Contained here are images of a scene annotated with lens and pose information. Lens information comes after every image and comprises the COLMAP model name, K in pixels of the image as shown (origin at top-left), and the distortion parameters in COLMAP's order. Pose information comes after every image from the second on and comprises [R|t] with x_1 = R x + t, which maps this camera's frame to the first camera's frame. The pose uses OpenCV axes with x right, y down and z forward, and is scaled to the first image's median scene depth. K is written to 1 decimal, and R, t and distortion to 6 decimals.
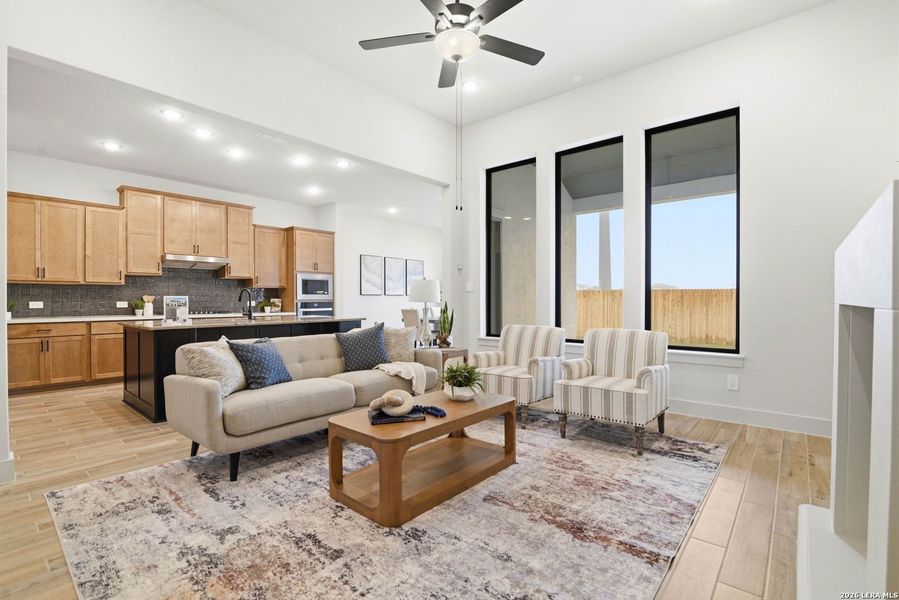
lens RADIAL K [[412.3, 0, 439.2], [0, 412.3, 300.4], [0, 0, 1]] dist [-0.017316, 0.000214]
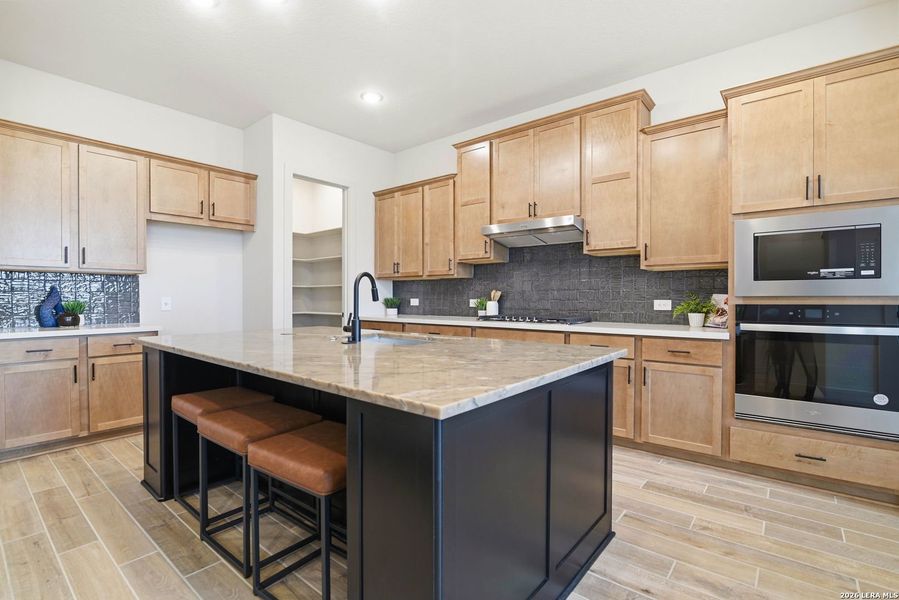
lens RADIAL K [[412.3, 0, 439.2], [0, 412.3, 300.4], [0, 0, 1]] dist [-0.017316, 0.000214]
pose [[0.018079, 0.007699, -0.999807, -0.021059], [-0.003034, 0.999966, 0.007645, -0.001018], [0.999832, 0.002896, 0.018101, 1.342204]]
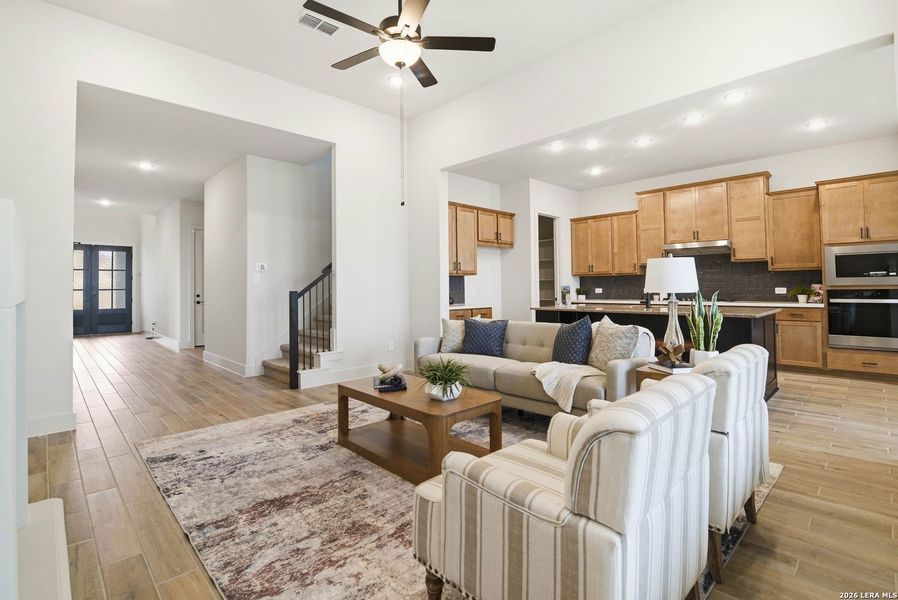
lens RADIAL K [[422.0, 0, 456.5], [0, 422.0, 271.9], [0, 0, 1]] dist [-0.020166, 0.000892]
pose [[-0.064113, -0.034318, -0.997352, 0.700416], [0.005942, 0.999378, -0.034770, -0.007445], [0.997925, -0.008155, -0.063869, 0.760011]]
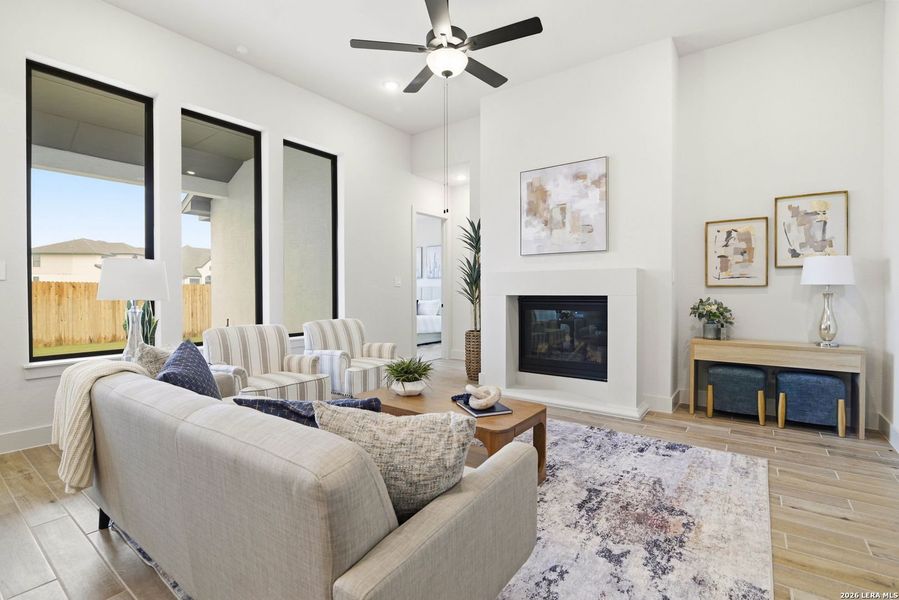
lens RADIAL K [[417.0, 0, 456.7], [0, 417.0, 300.2], [0, 0, 1]] dist [-0.018977, -0.001457]
pose [[-0.095238, -0.014884, 0.995343, -0.661055], [0.007111, 0.999853, 0.015631, 0.000390], [-0.995429, 0.008566, -0.095118, 0.684028]]
